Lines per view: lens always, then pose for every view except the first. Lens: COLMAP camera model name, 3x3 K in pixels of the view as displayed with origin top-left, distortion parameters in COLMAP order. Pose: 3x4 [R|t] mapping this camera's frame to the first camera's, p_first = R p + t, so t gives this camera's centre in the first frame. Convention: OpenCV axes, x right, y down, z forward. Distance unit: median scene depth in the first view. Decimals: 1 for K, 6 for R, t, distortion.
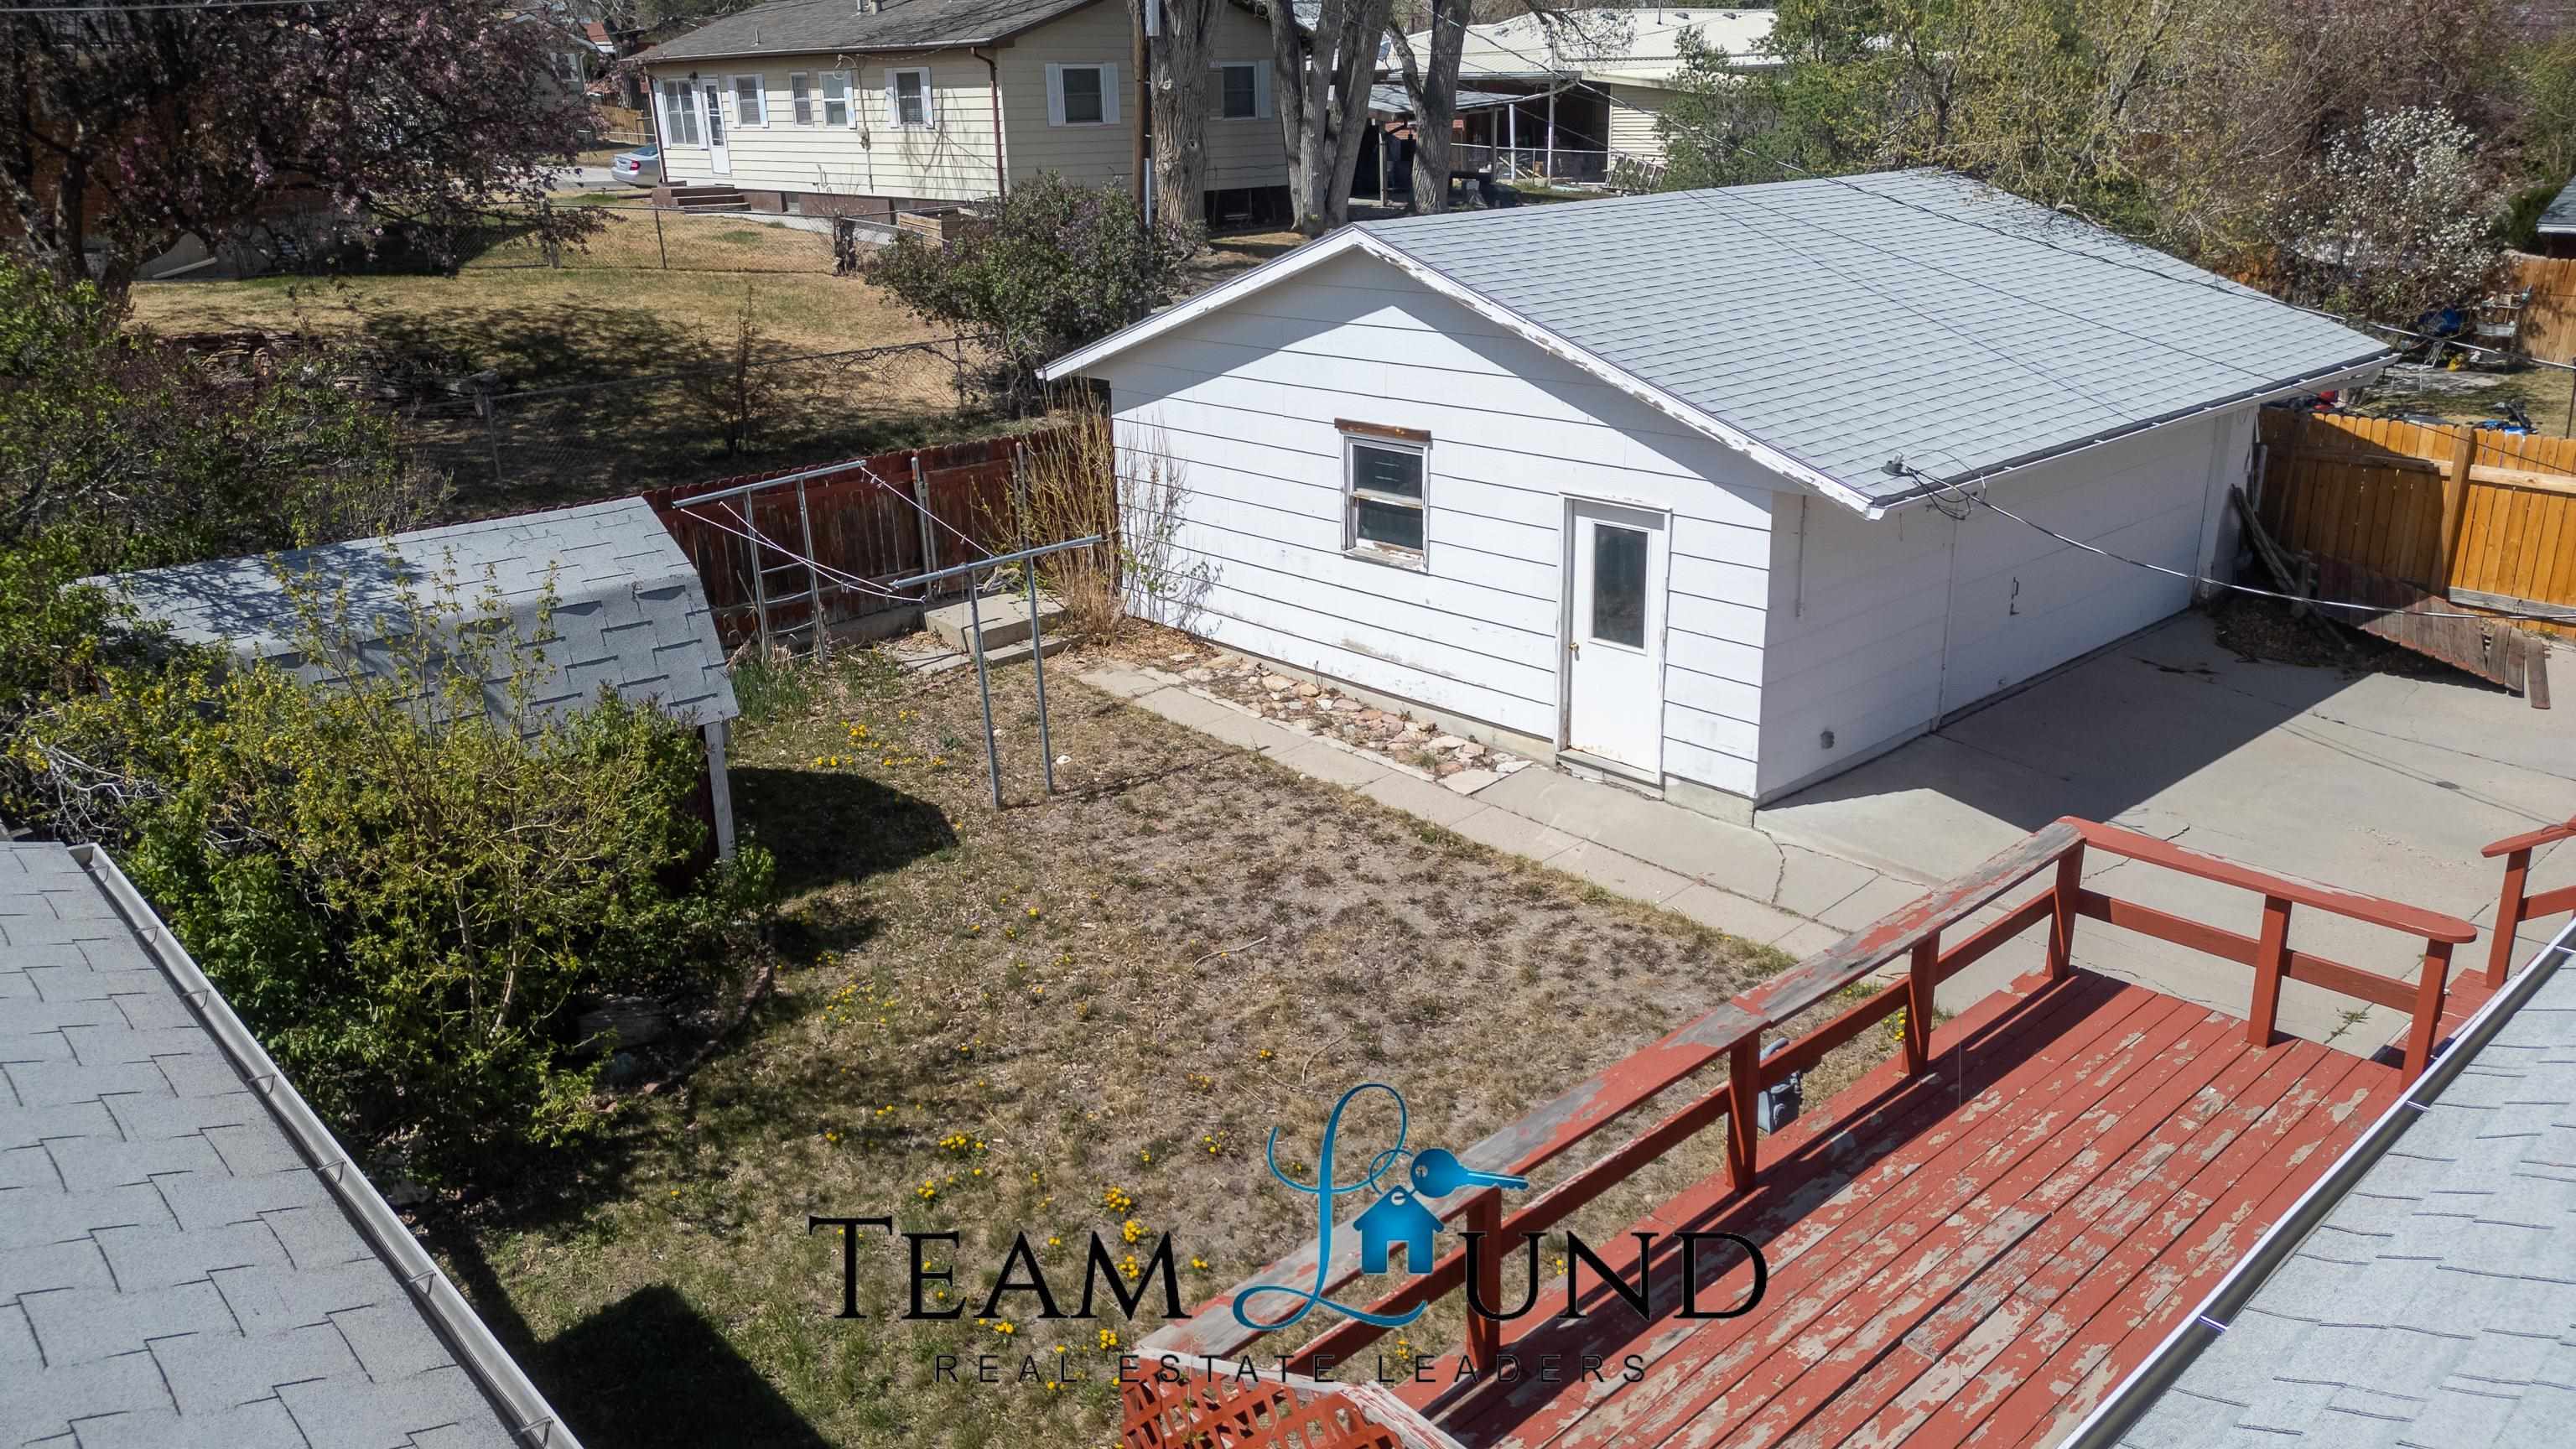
lens RADIAL K [[1786.9, 0, 1288.0], [0, 1786.9, 724.5], [0, 0, 1]] dist [0.069896, -0.069952]
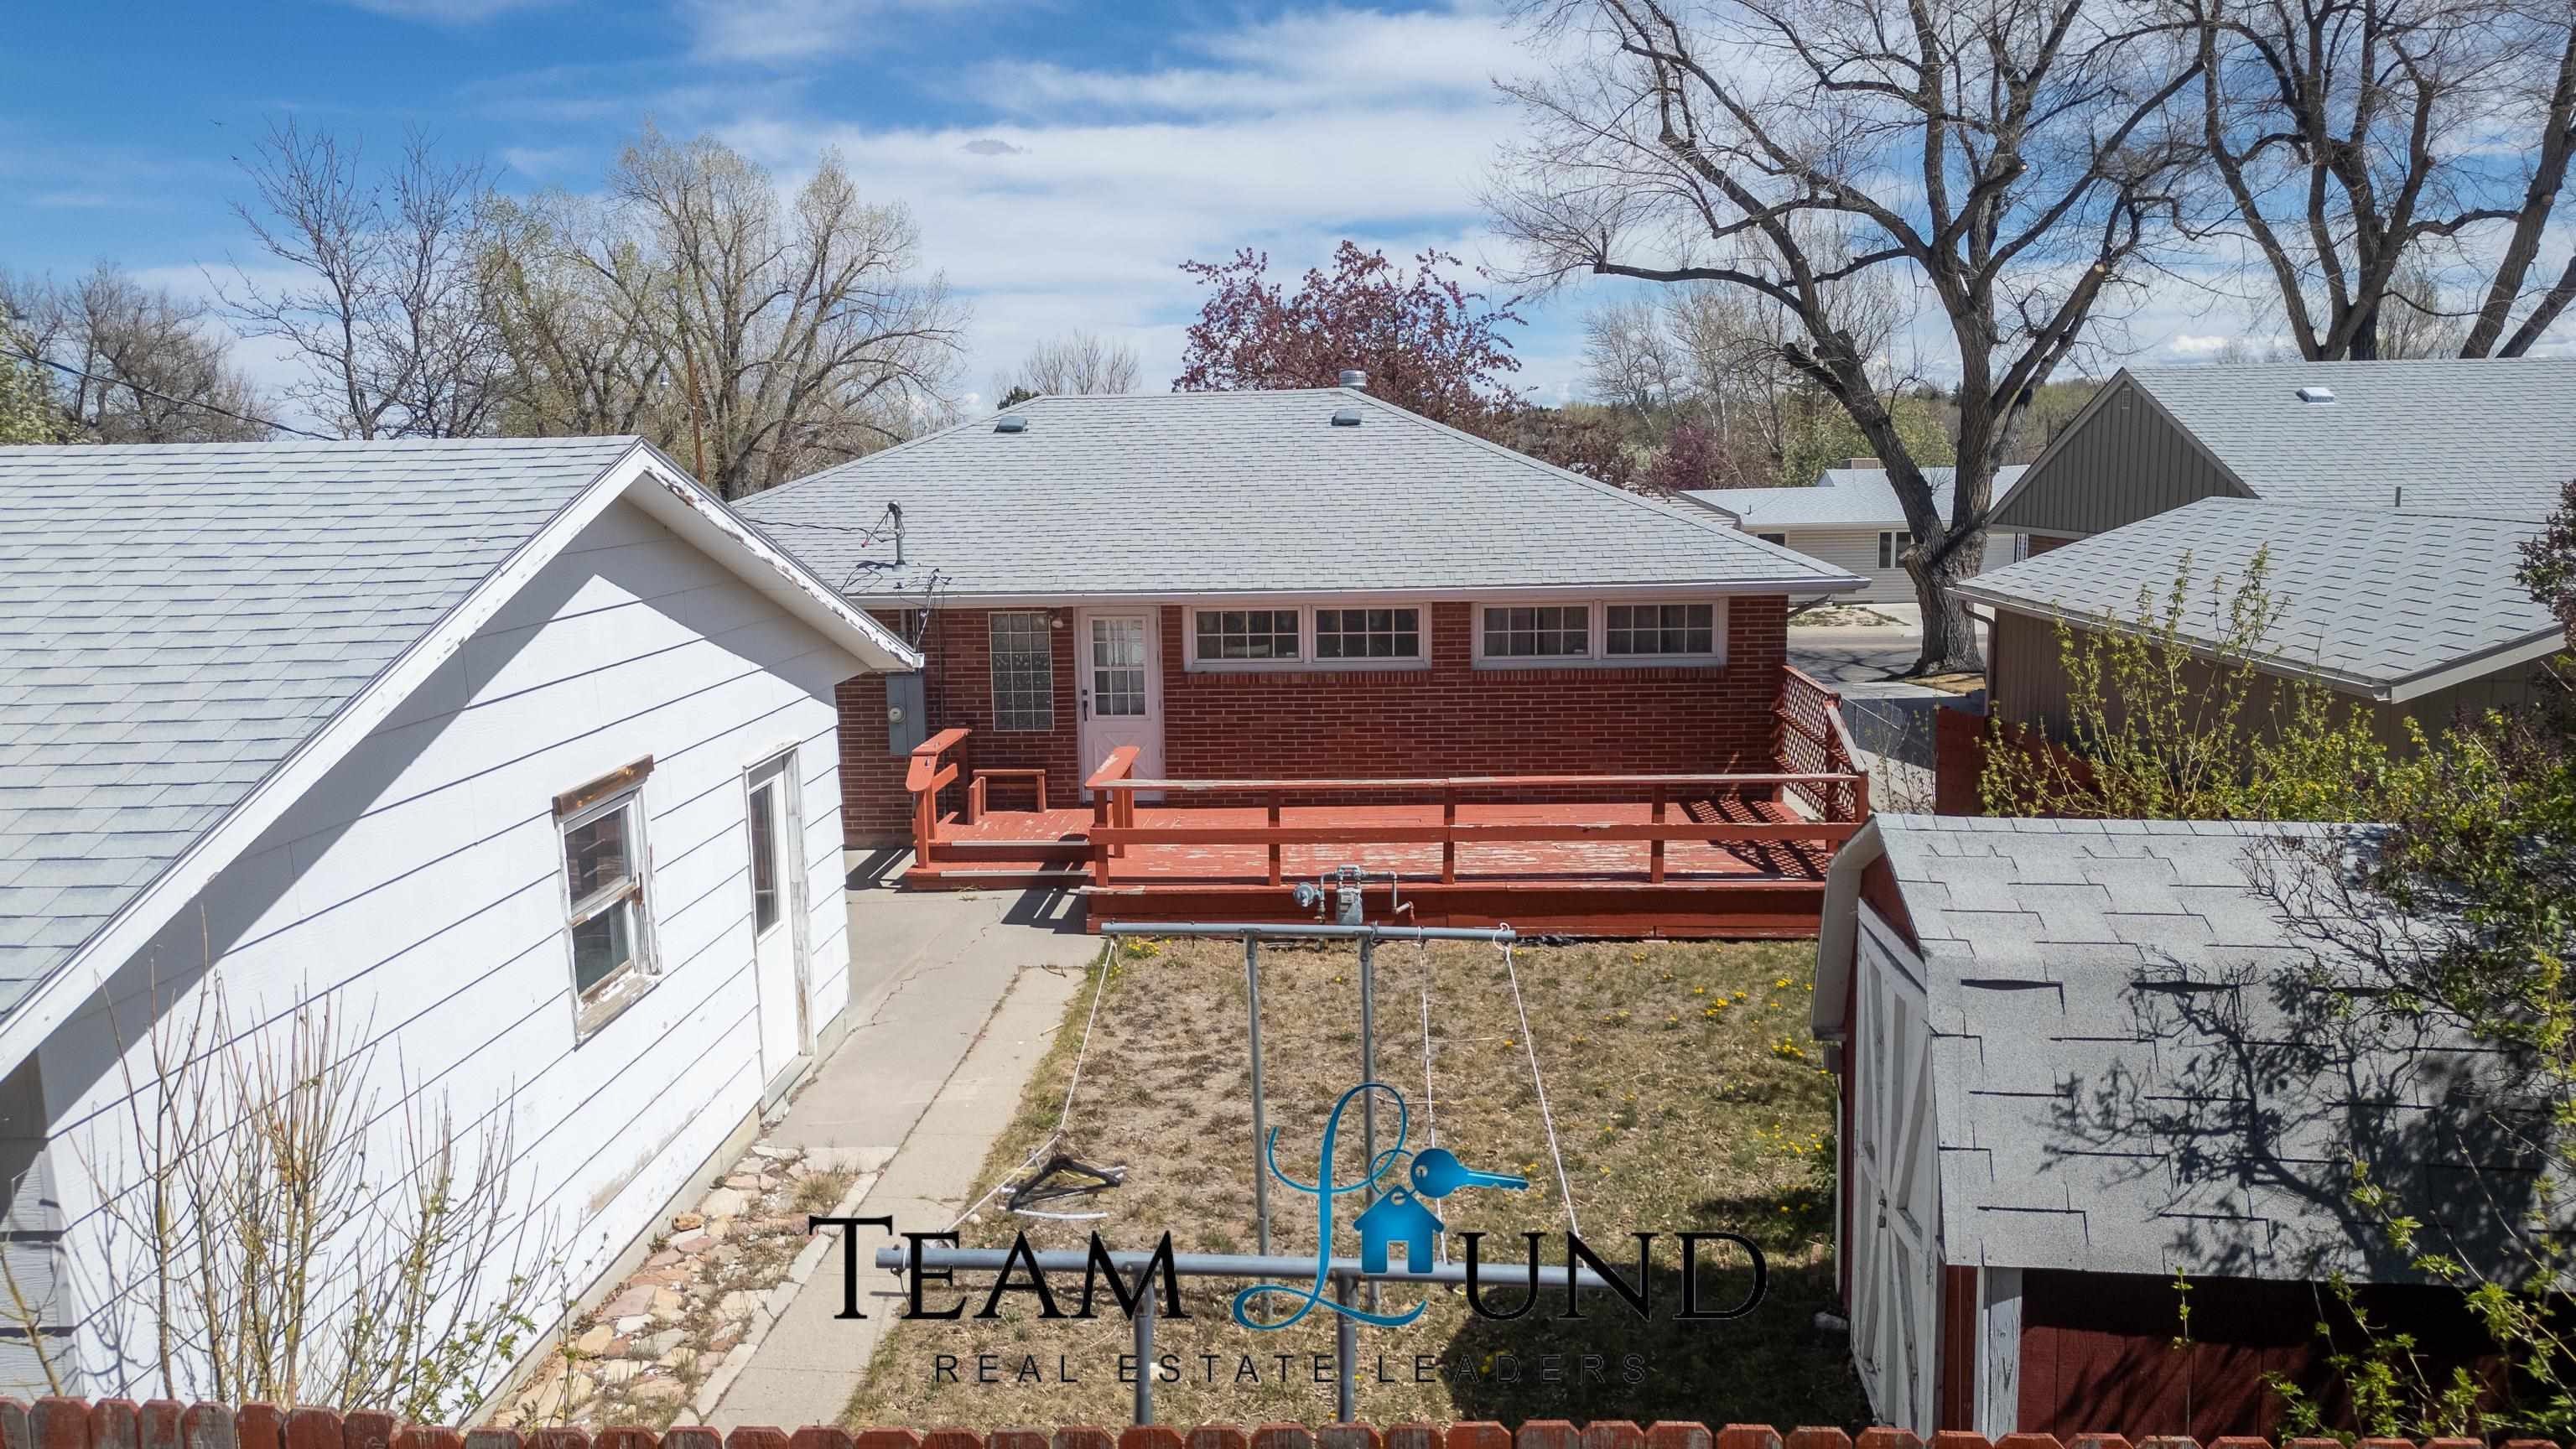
lens RADIAL K [[1786.9, 0, 1288.0], [0, 1786.9, 724.5], [0, 0, 1]] dist [0.069896, -0.069952]
pose [[-0.706816, -0.066055, 0.704307, -0.555701], [0.268907, 0.895801, 0.353879, -0.355537], [-0.654294, 0.439520, -0.615403, 1.301903]]
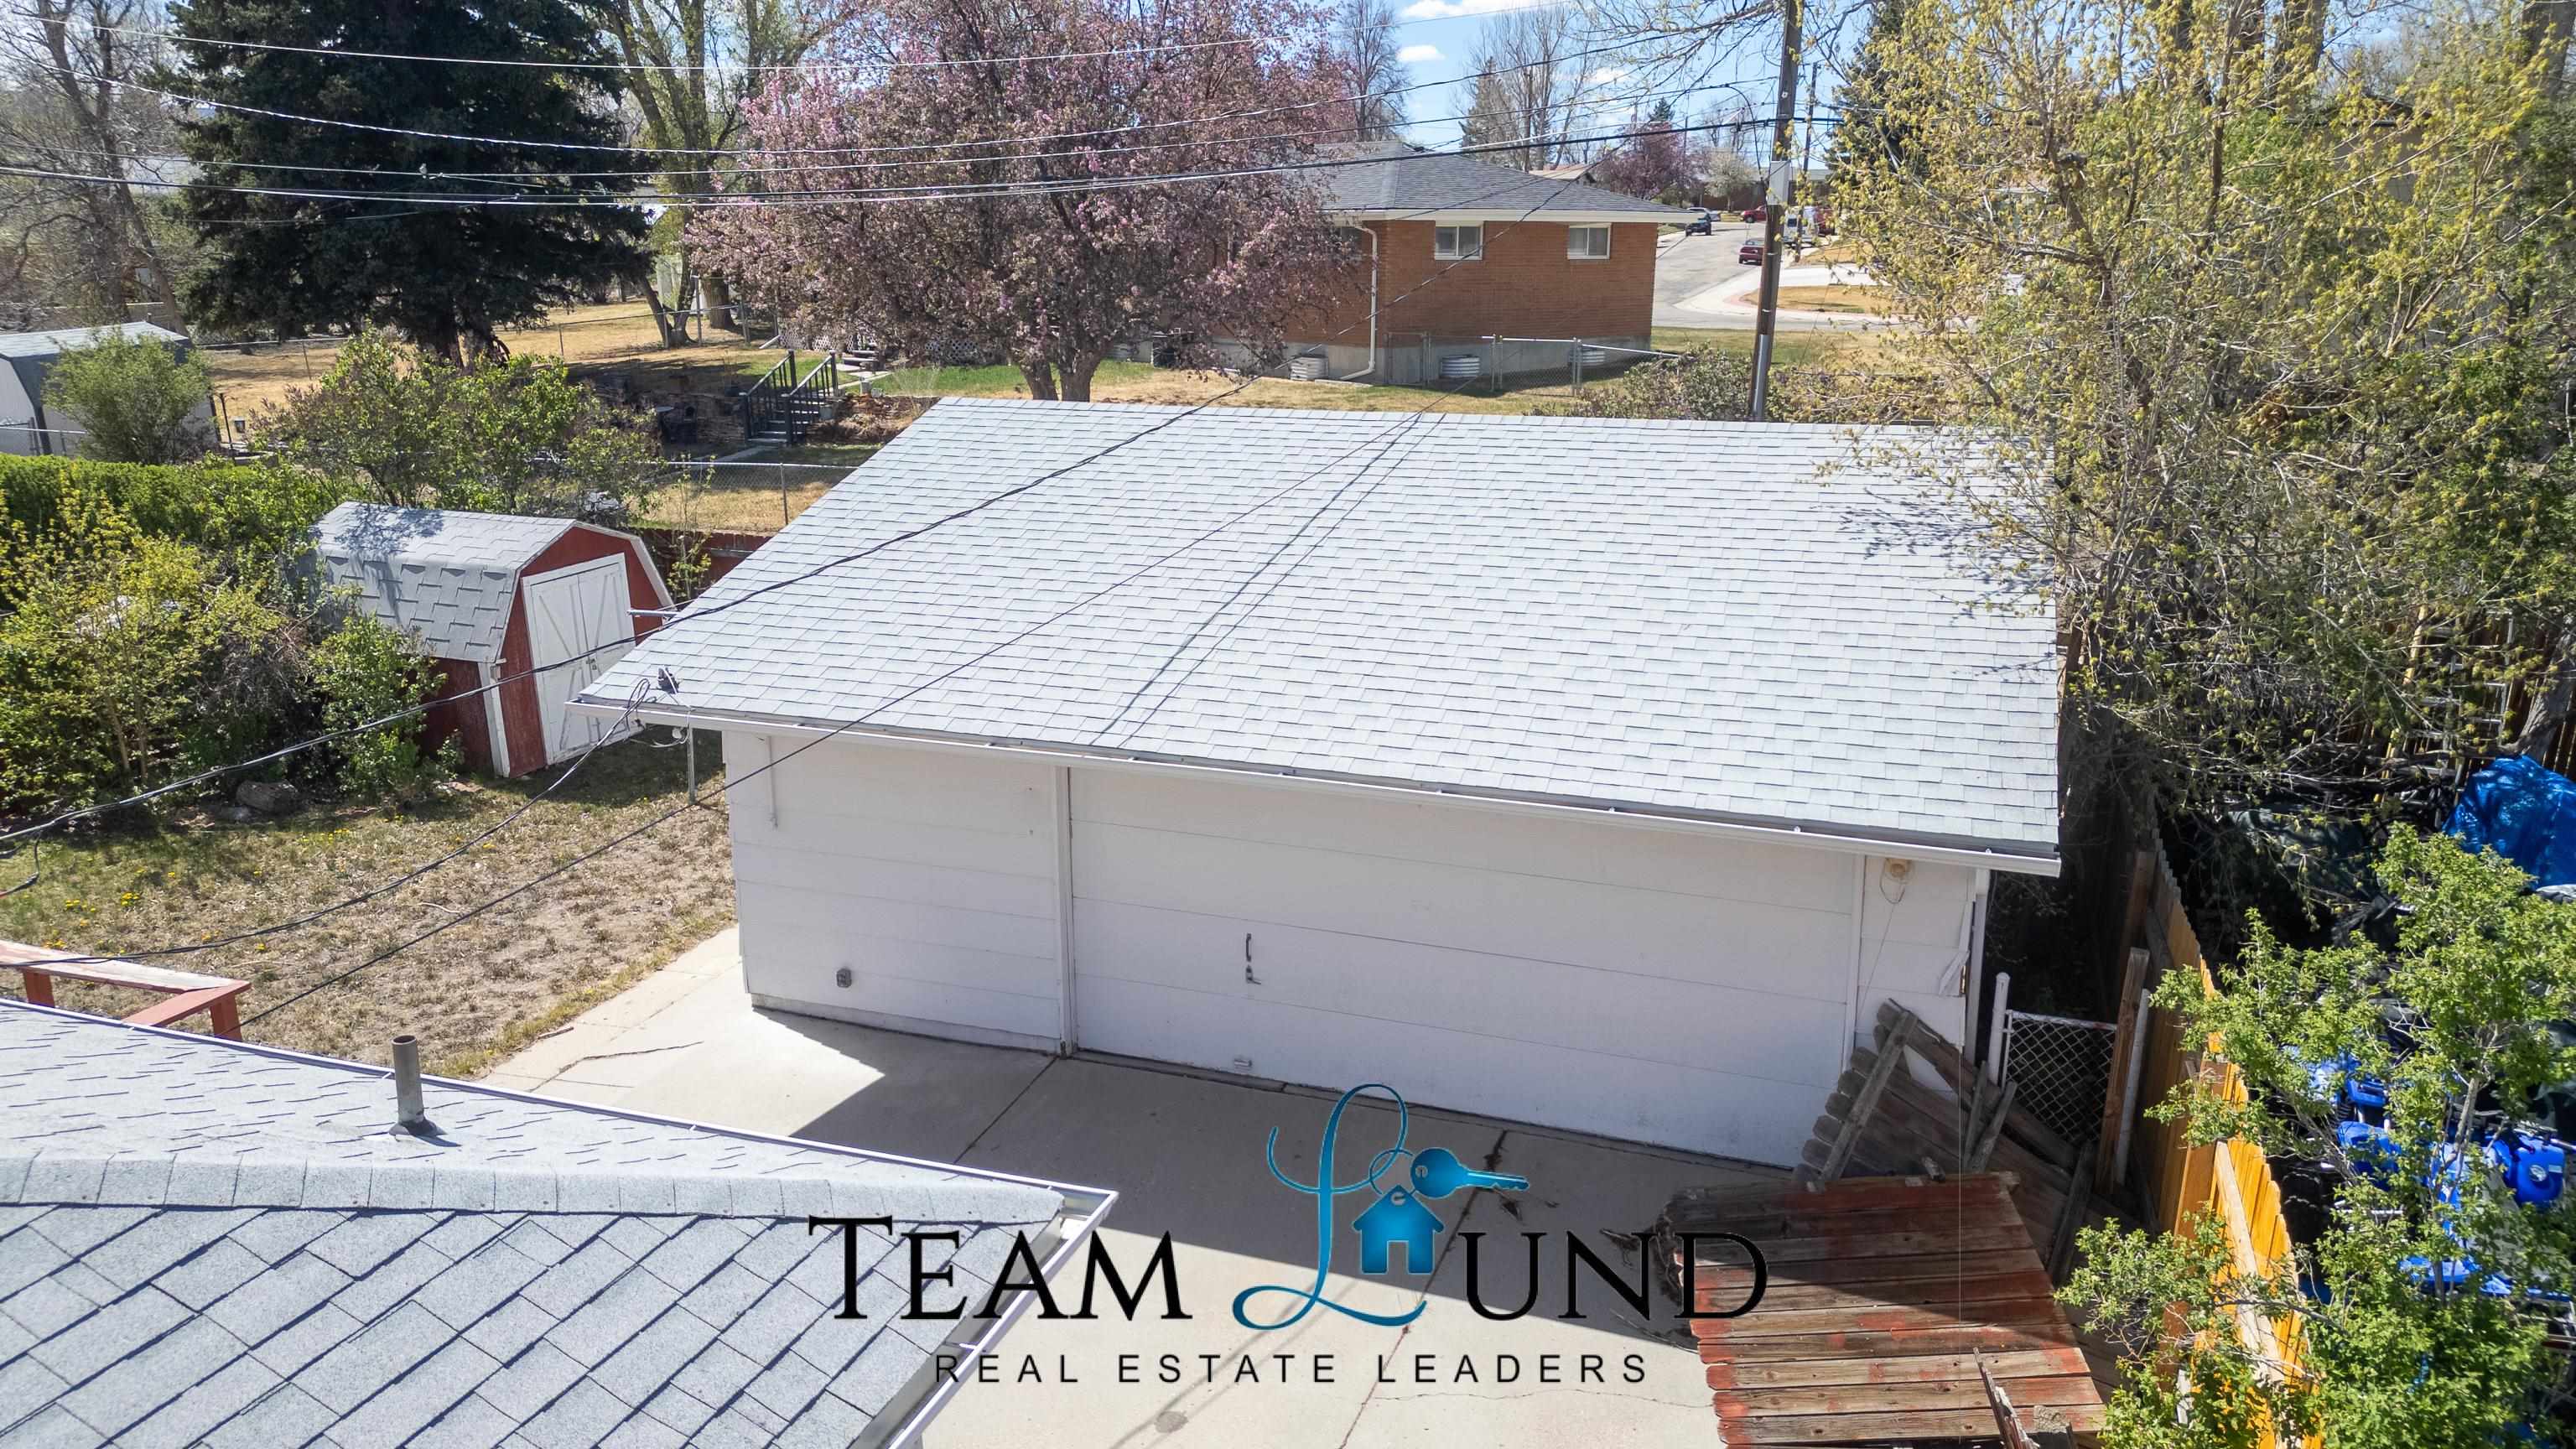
lens RADIAL K [[1788.1, 0, 1288.0], [0, 1788.1, 724.5], [0, 0, 1]] dist [0.007516, 0.003884]
pose [[0.488243, 0.247310, -0.836933, 1.102185], [-0.302248, 0.947574, 0.103681, -0.266383], [0.818697, 0.202340, 0.537395, 0.651149]]
